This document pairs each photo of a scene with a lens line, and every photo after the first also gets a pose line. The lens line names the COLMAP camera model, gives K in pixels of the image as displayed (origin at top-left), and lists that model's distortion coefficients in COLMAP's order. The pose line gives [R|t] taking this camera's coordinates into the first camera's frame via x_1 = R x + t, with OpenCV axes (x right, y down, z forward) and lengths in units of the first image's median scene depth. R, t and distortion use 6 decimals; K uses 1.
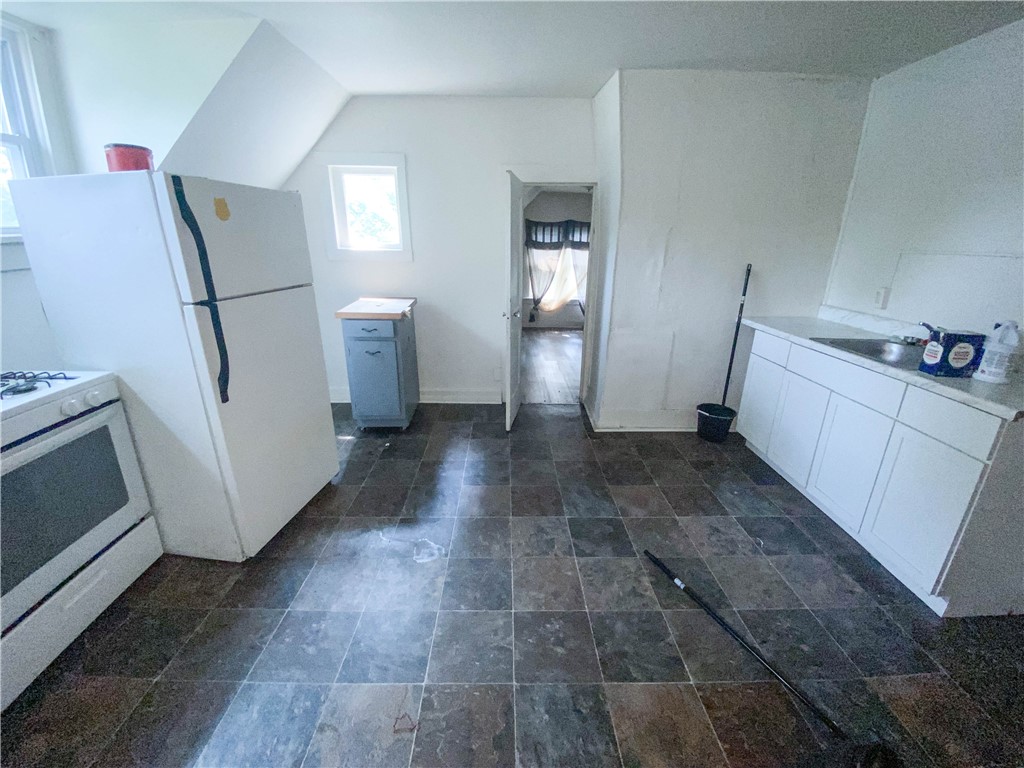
lens RADIAL K [[425.2, 0, 512.0], [0, 425.2, 384.0], [0, 0, 1]] dist [-0.000449, -0.000106]
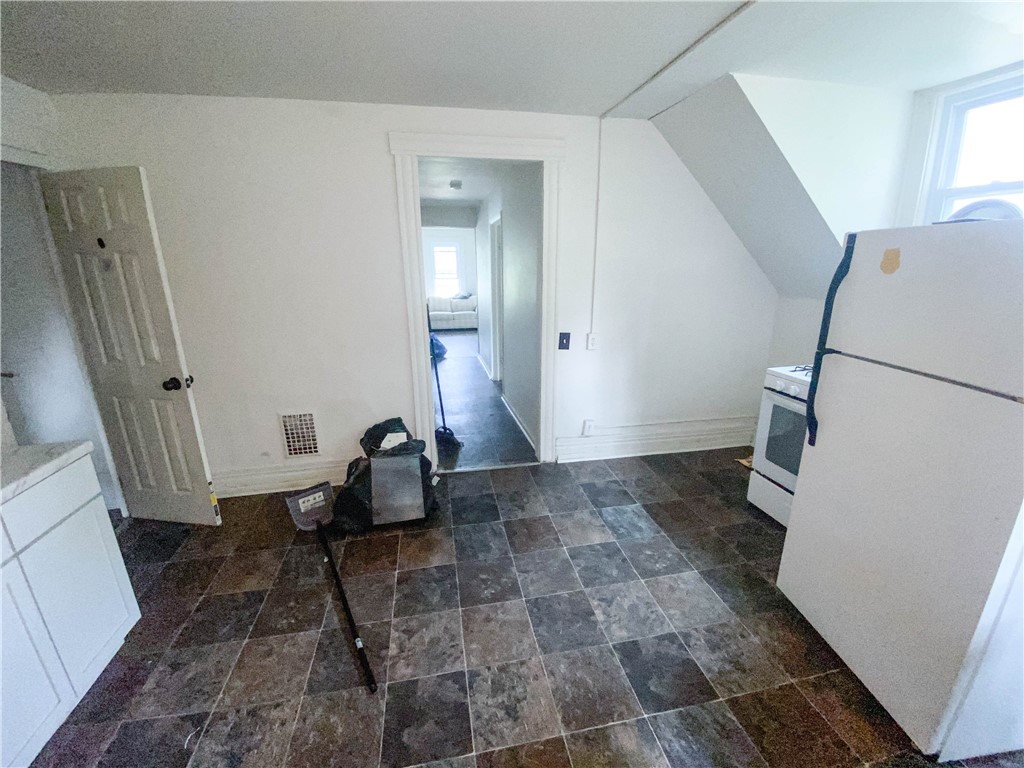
lens RADIAL K [[425.2, 0, 512.0], [0, 425.2, 384.0], [0, 0, 1]] dist [-0.000449, -0.000106]
pose [[-0.984563, 0.052885, -0.166852, 0.199414], [-0.051693, 0.822885, 0.565851, -0.619819], [0.167225, 0.565741, -0.807448, 1.615315]]
